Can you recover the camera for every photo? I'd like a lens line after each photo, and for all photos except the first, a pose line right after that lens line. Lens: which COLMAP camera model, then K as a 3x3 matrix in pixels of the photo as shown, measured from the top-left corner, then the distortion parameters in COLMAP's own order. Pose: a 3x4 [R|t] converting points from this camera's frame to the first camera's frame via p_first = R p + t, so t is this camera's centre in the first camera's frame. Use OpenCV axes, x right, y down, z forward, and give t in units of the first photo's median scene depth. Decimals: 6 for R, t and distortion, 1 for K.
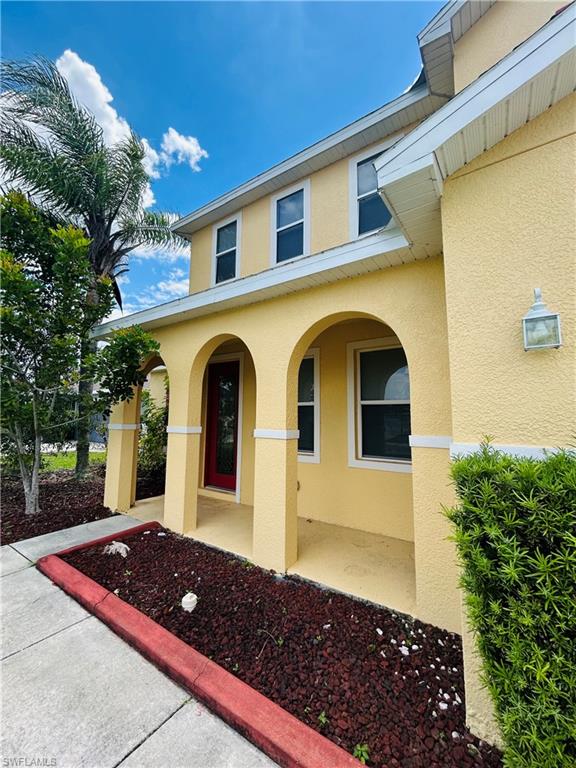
lens RADIAL K [[310.8, 0, 288.0], [0, 310.8, 384.0], [0, 0, 1]] dist [-0.001268, 0.000724]
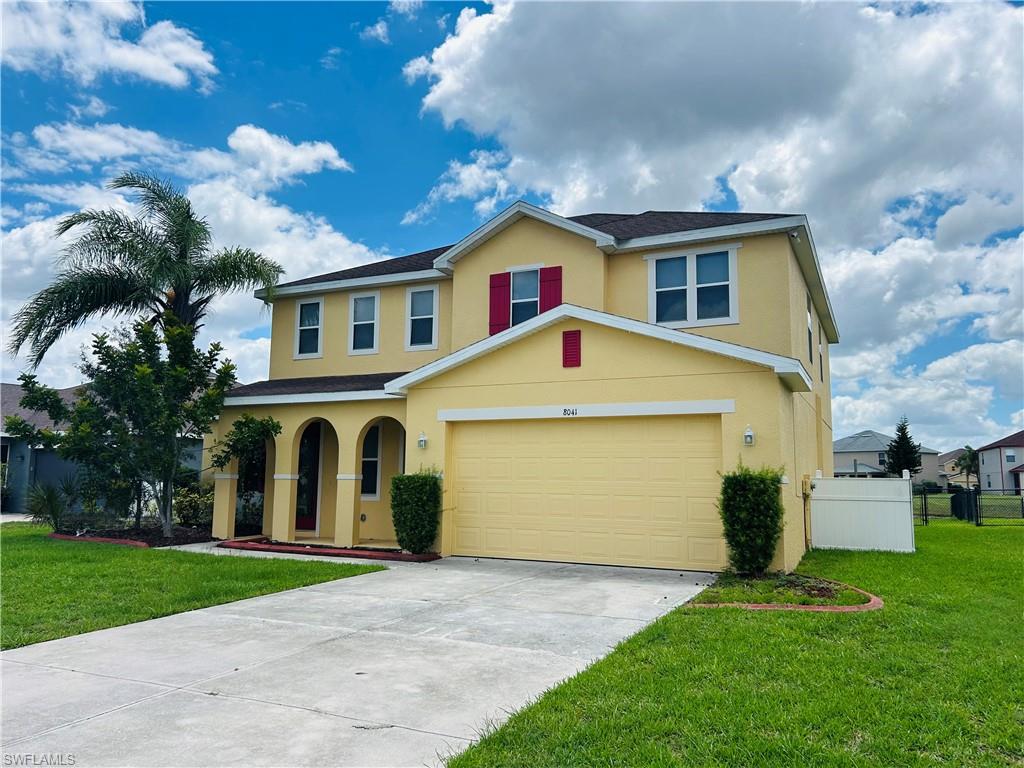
lens RADIAL K [[771.6, 0, 496.2], [0, 771.6, 387.2], [0, 0, 1]] dist [-0.004095, -0.008890]
pose [[0.987359, 0.029035, 0.155818, 0.060199], [-0.025672, 0.999393, -0.023551, -0.182708], [-0.156407, 0.019253, 0.987505, -2.373615]]
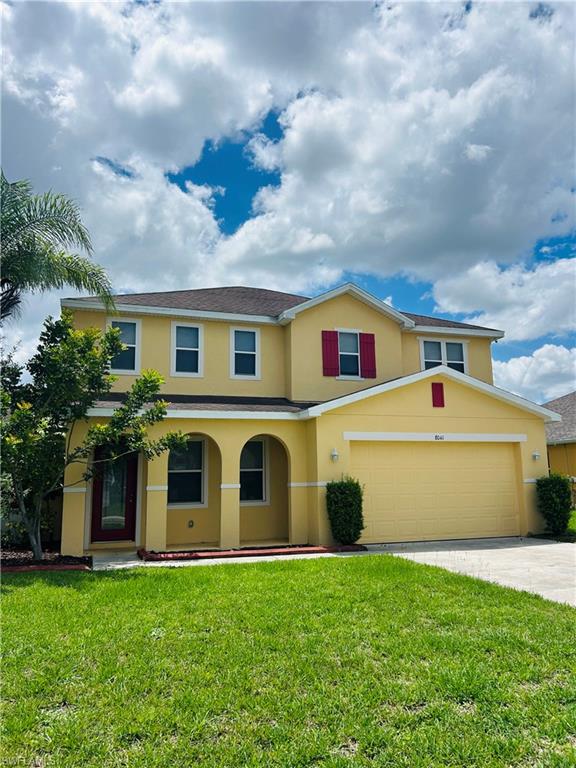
lens RADIAL K [[578.7, 0, 288.0], [0, 578.7, 384.0], [0, 0, 1]] dist [-0.004095, -0.008890]
pose [[0.596604, 0.132479, 0.791526, -2.185125], [-0.062703, 0.990961, -0.118598, -0.033276], [-0.800082, 0.021125, 0.599518, -0.902603]]
